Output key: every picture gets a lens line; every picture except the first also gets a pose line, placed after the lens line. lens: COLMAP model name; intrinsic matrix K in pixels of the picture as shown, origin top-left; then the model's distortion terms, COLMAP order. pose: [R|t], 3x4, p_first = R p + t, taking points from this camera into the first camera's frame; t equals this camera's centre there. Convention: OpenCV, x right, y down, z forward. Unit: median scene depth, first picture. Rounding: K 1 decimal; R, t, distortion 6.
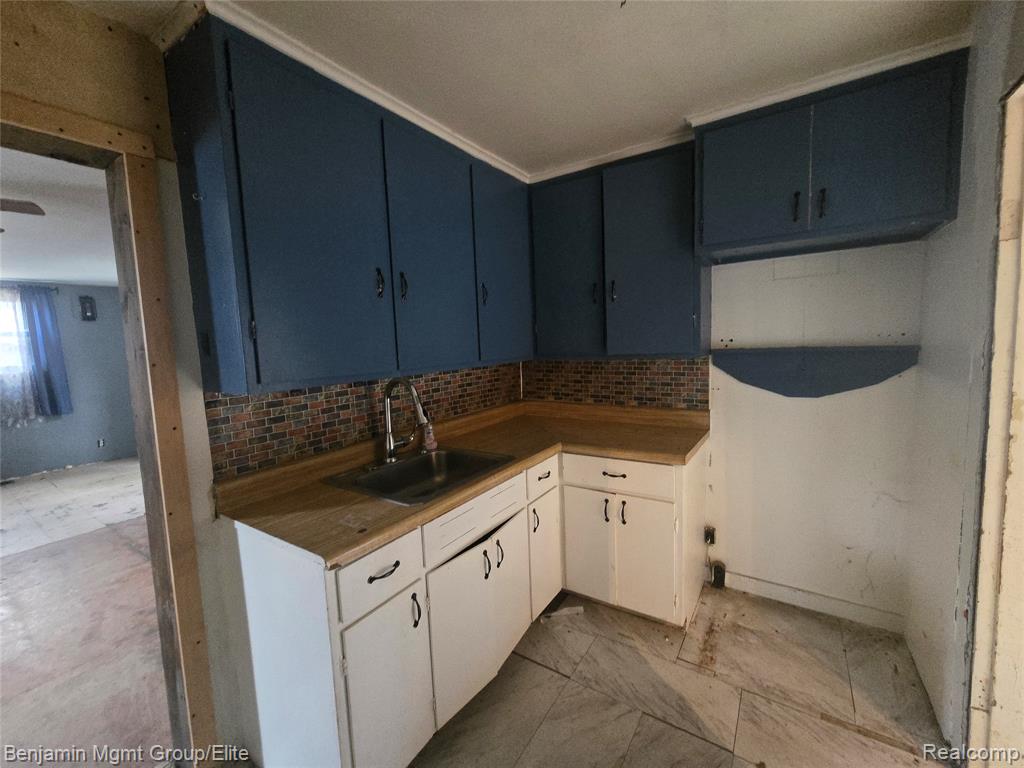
lens RADIAL K [[421.4, 0, 511.1], [0, 421.4, 379.7], [0, 0, 1]] dist [0.002144, 0.000133]
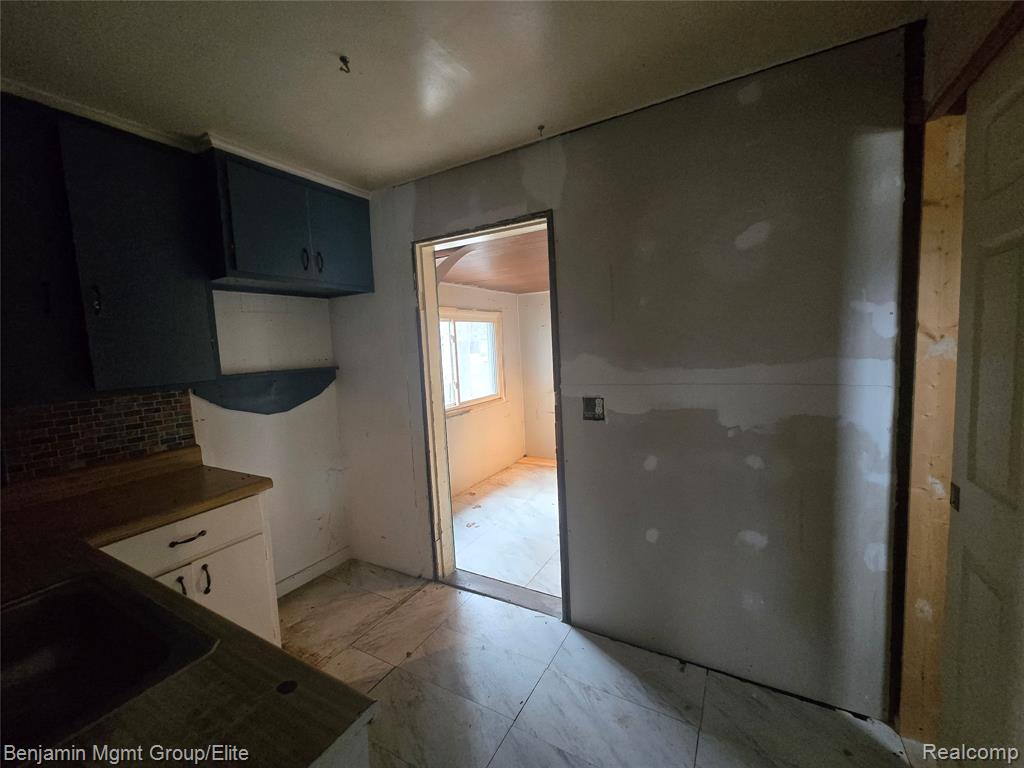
lens RADIAL K [[421.4, 0, 506.9], [0, 421.4, 384.0], [0, 0, 1]] dist [0.002144, 0.000133]
pose [[-0.062062, -0.050338, 0.996802, -0.550430], [0.146291, 0.987482, 0.058976, -0.014967], [-0.987293, 0.149483, -0.053921, 0.422933]]
